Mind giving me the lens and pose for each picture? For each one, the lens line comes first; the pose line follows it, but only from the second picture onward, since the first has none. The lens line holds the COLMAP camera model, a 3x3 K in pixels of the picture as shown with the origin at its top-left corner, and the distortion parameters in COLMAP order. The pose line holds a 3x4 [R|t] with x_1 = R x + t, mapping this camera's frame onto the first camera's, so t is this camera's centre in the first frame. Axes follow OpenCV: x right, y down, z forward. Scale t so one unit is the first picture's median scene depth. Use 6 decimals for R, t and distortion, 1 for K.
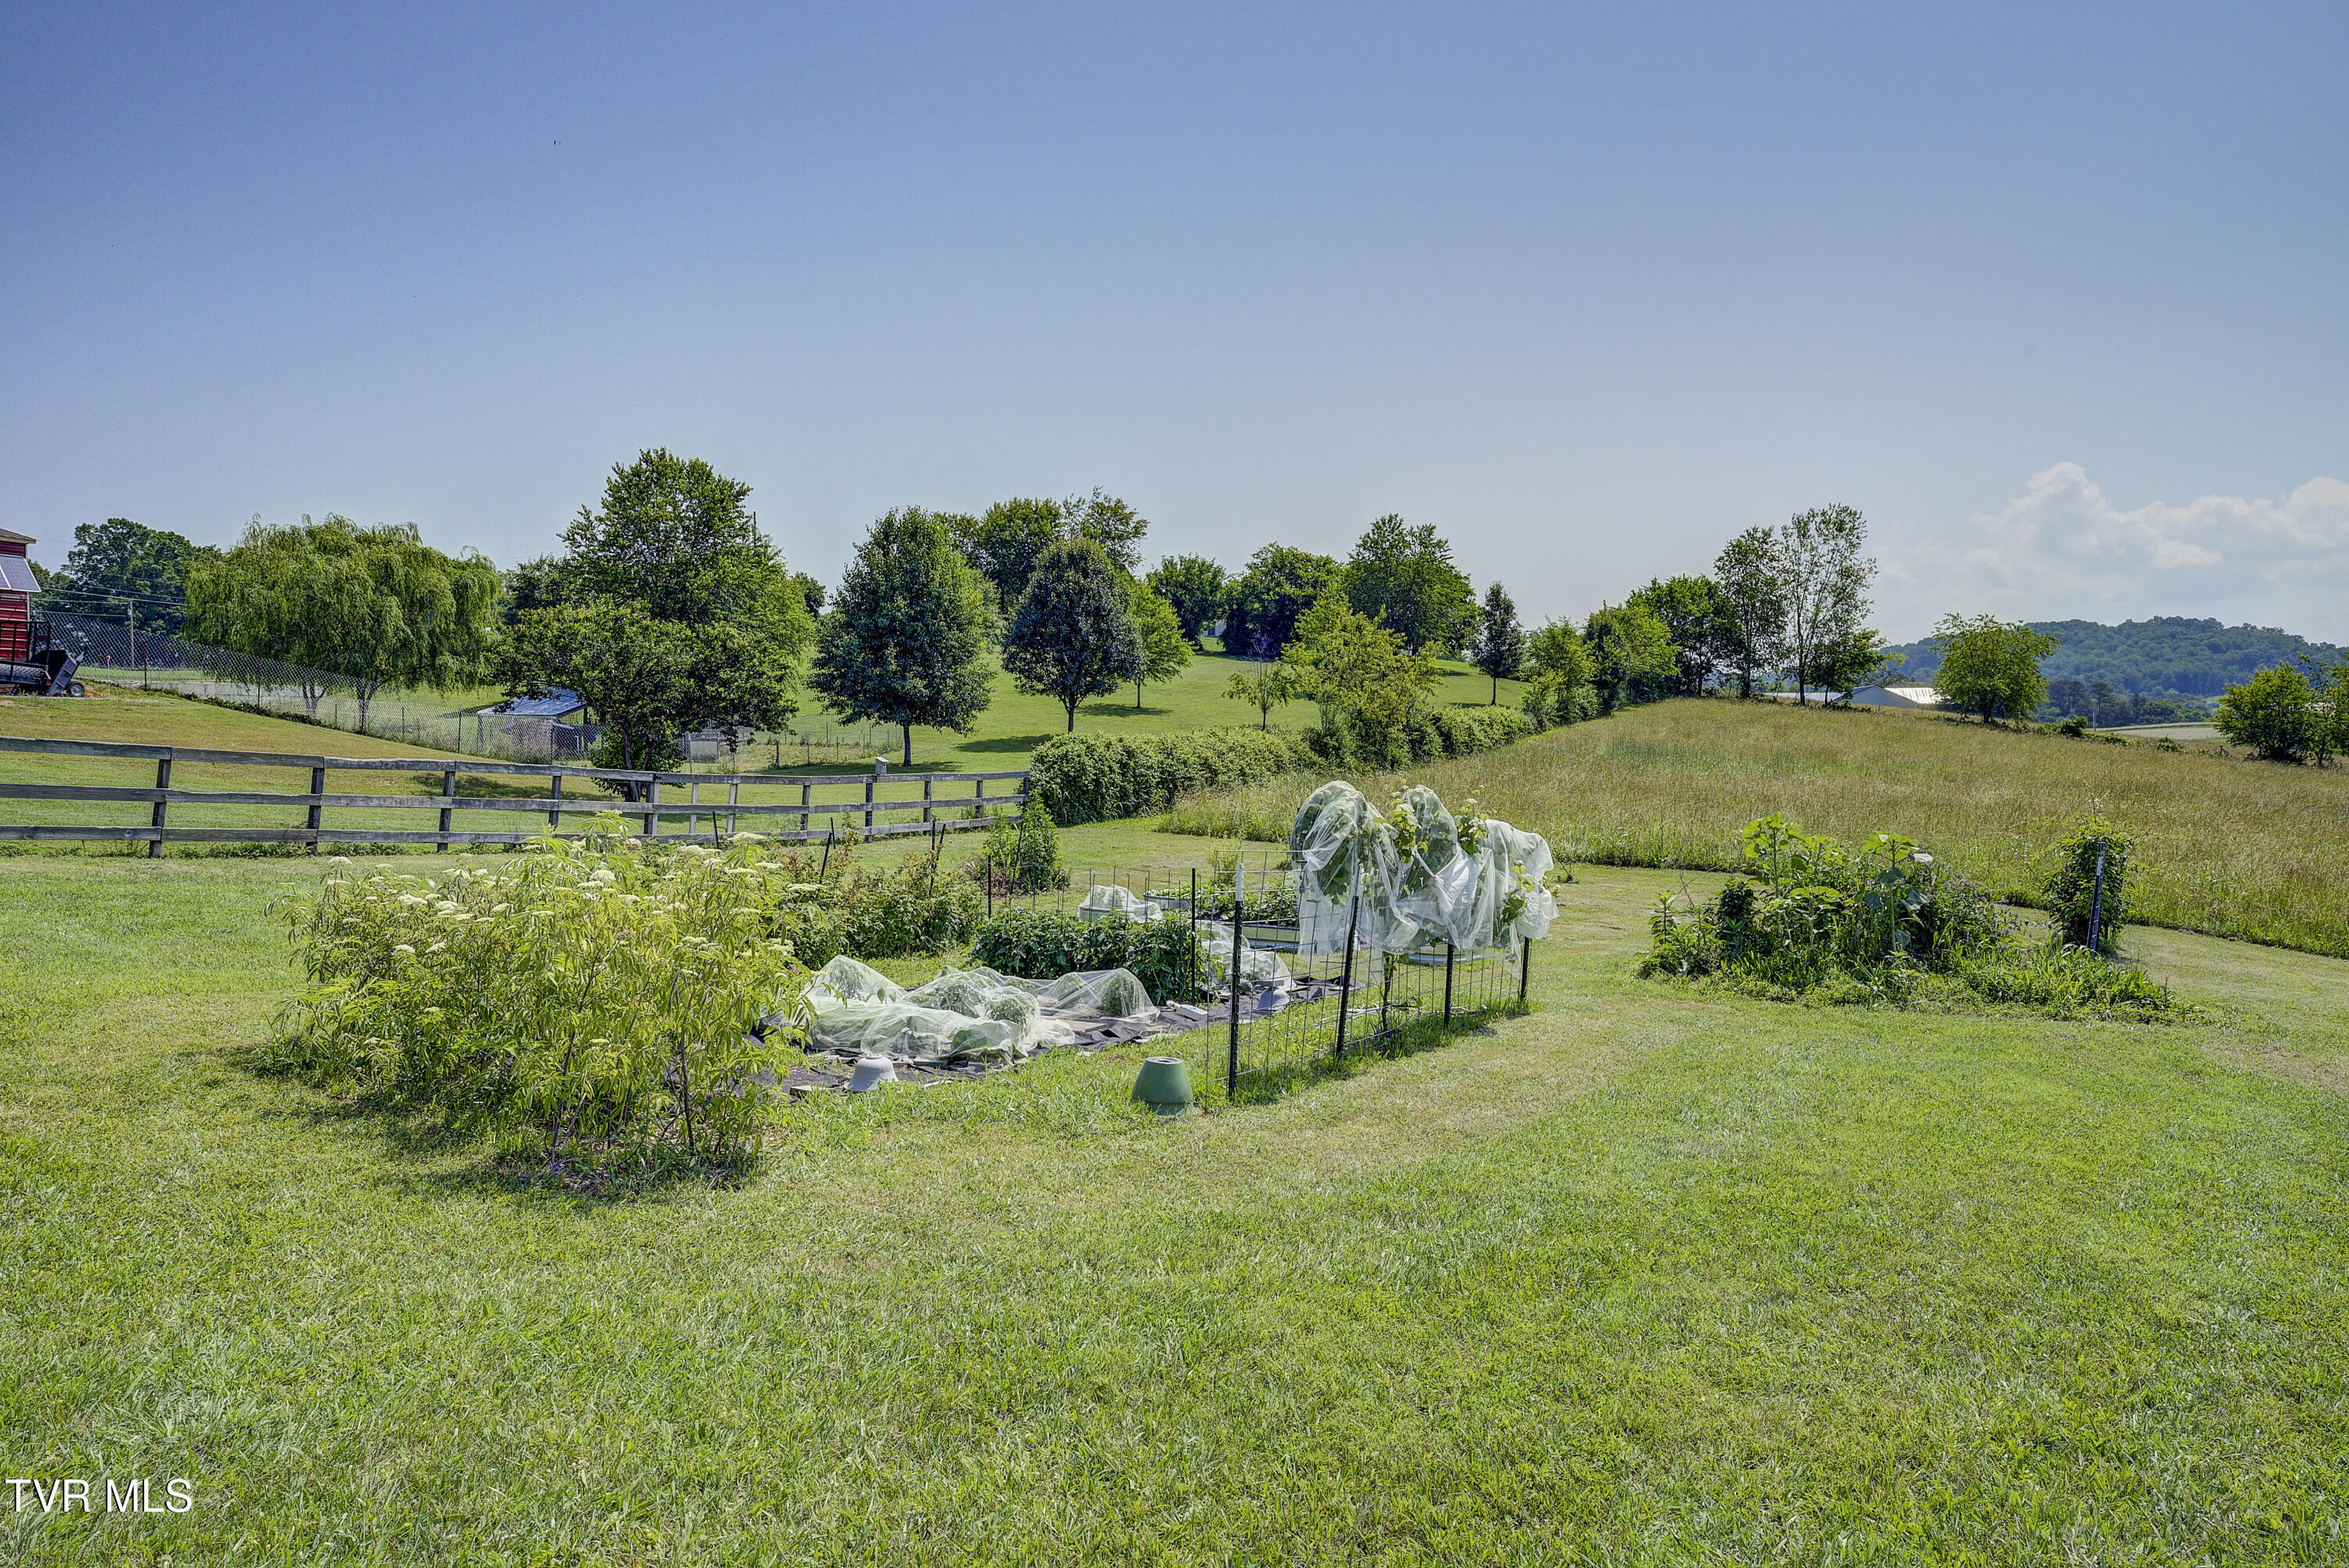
lens RADIAL K [[1518.8, 0, 1180.3], [0, 1518.8, 766.9], [0, 0, 1]] dist [0.026469, -0.006187]
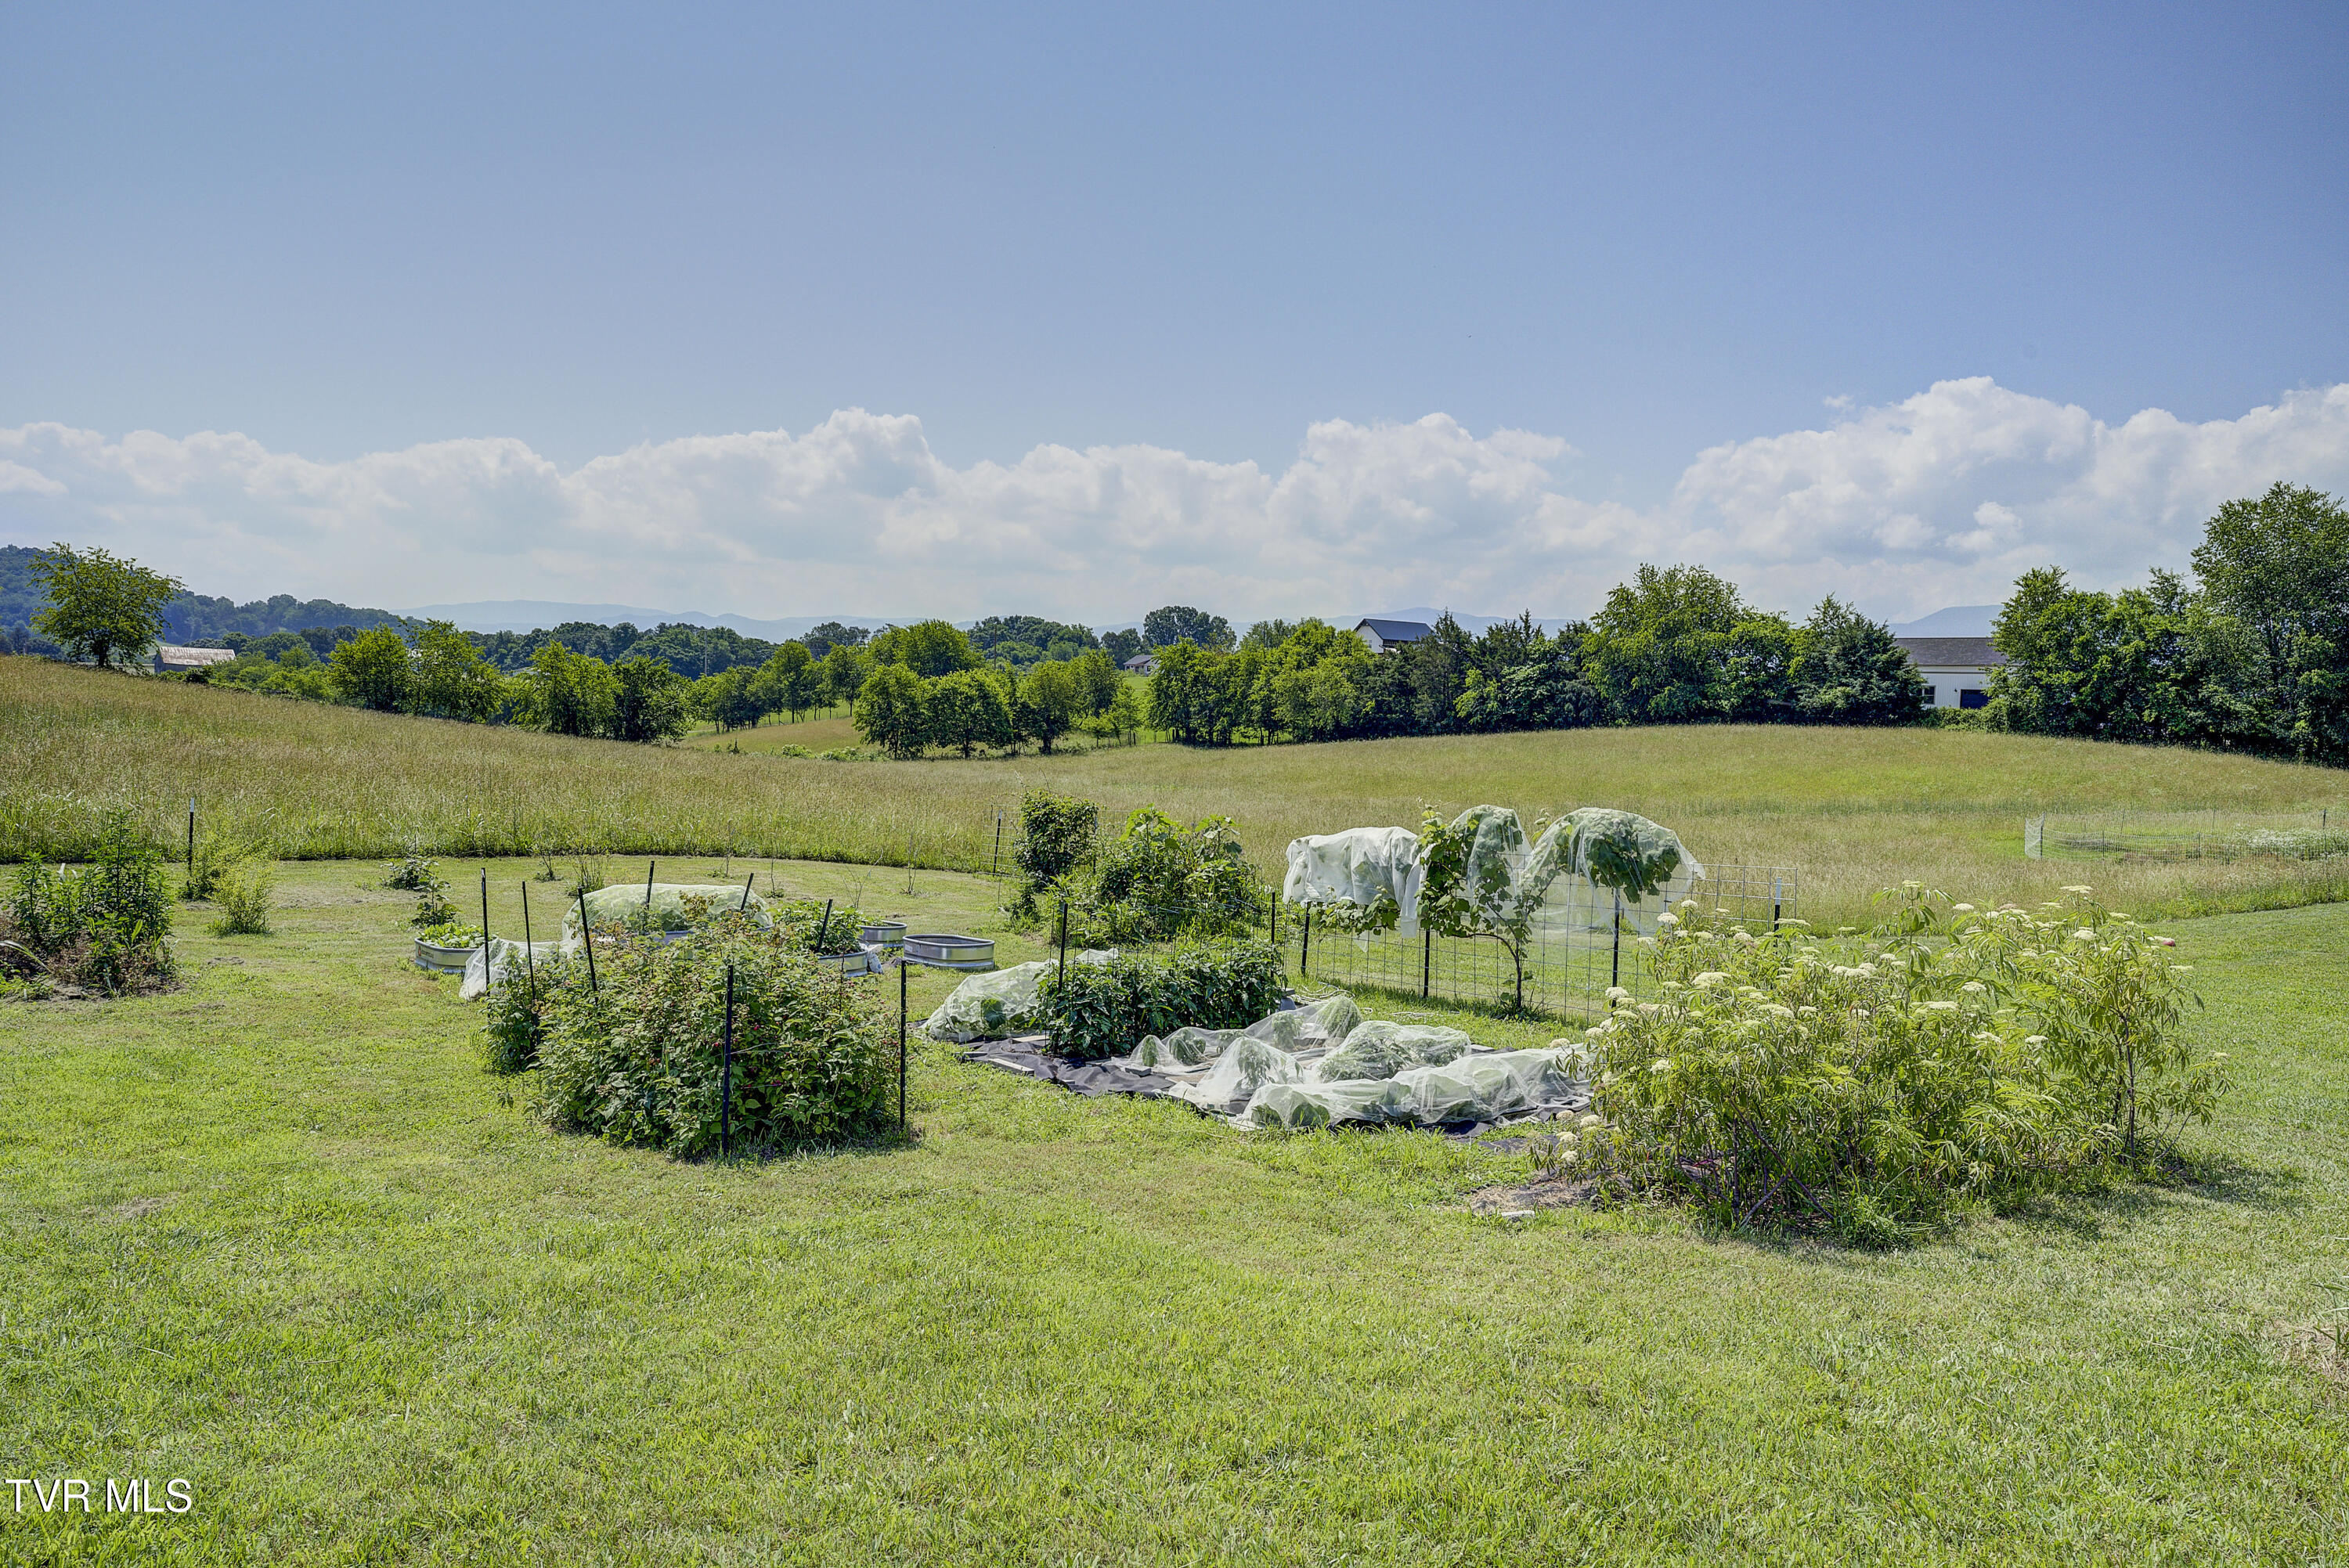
lens RADIAL K [[1518.8, 0, 1180.6], [0, 1518.8, 783.6], [0, 0, 1]] dist [0.026469, -0.006187]
pose [[0.342374, -0.034117, 0.938944, -0.107344], [-0.012944, 0.999074, 0.041022, -0.005240], [-0.939474, -0.026199, 0.341616, 0.077806]]
